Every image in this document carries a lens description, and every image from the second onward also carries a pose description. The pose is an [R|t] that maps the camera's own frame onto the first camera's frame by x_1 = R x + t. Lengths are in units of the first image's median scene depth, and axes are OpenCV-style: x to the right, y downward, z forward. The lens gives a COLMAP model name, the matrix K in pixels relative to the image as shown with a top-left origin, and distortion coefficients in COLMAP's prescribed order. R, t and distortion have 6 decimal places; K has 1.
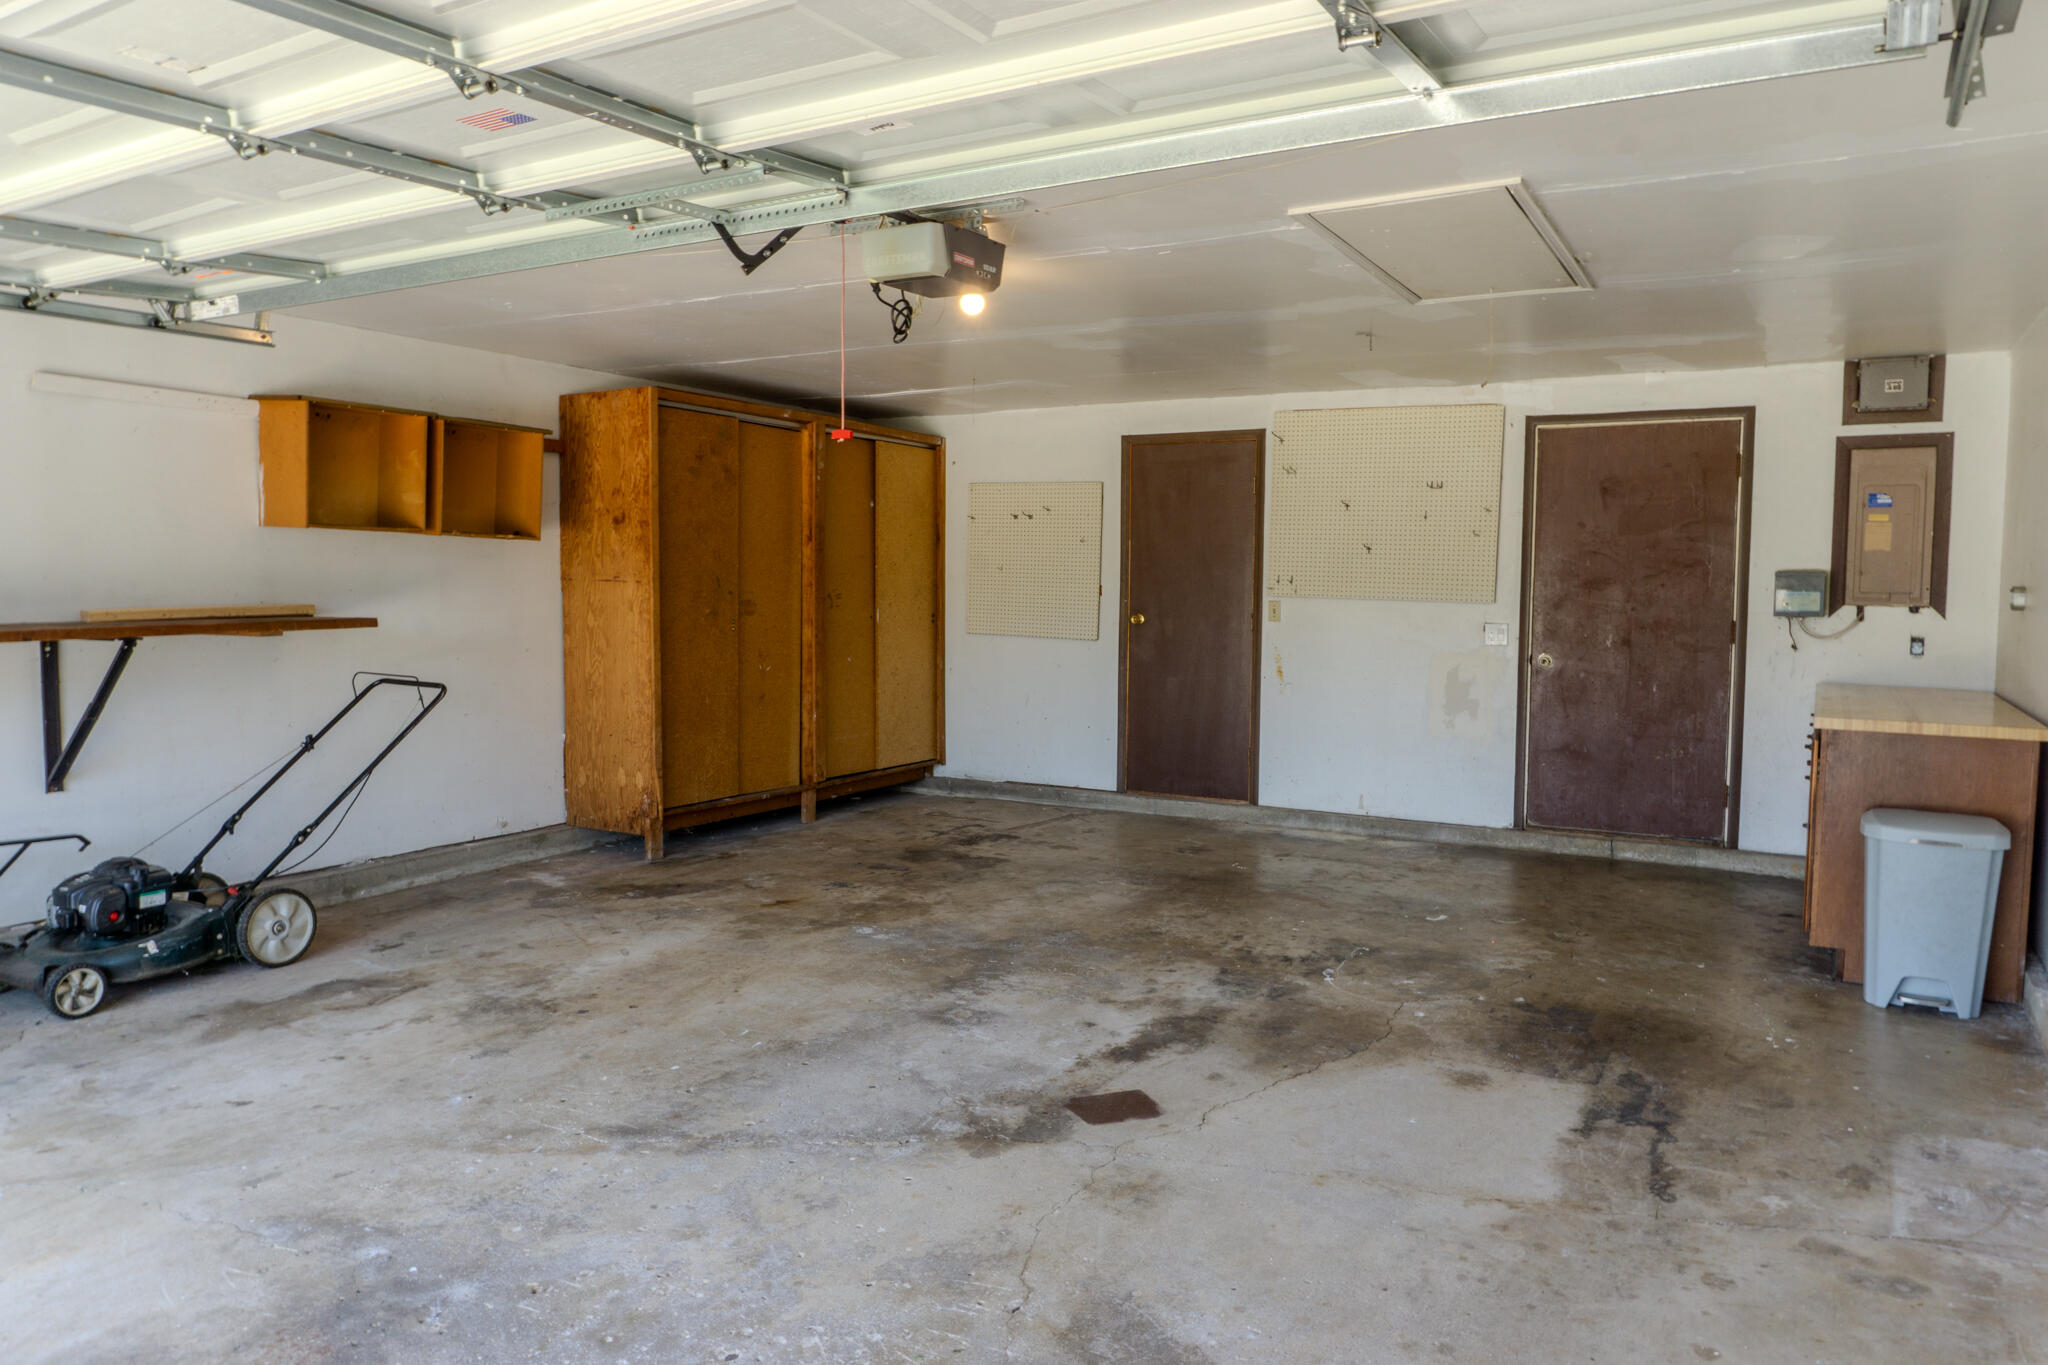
lens RADIAL K [[1375.1, 0, 1041.5], [0, 1375.1, 675.7], [0, 0, 1]] dist [-0.015862, -0.000233]
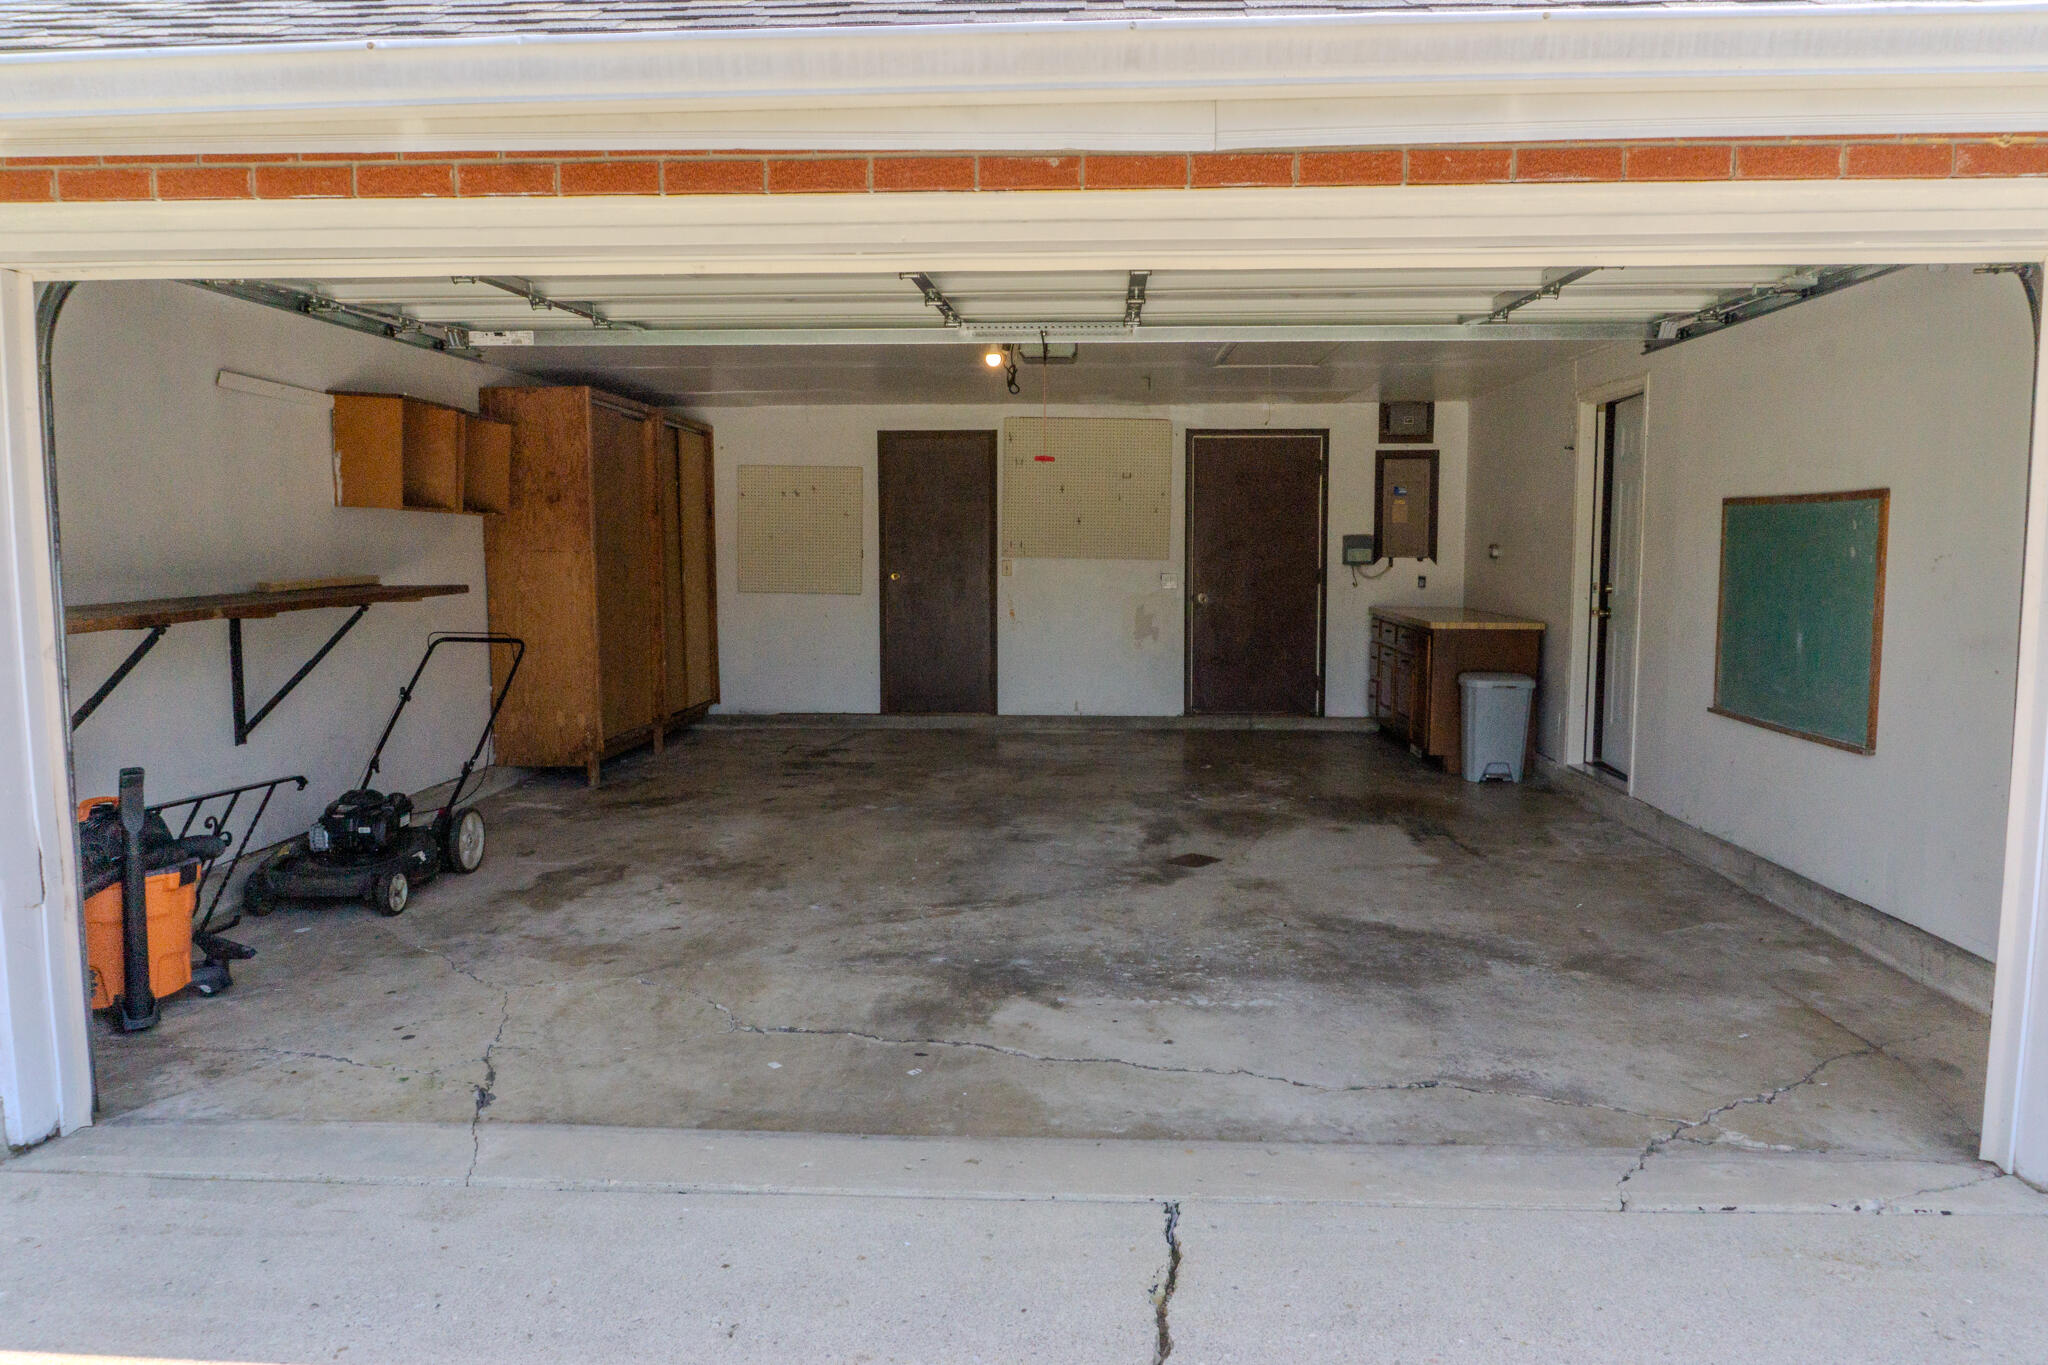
lens RADIAL K [[1375.1, 0, 1028.9], [0, 1375.1, 671.5], [0, 0, 1]] dist [-0.015862, -0.000233]
pose [[0.890880, -0.051313, 0.451331, -0.491006], [0.039849, 0.998597, 0.034875, 0.008744], [-0.452487, -0.013085, 0.891675, -0.230553]]
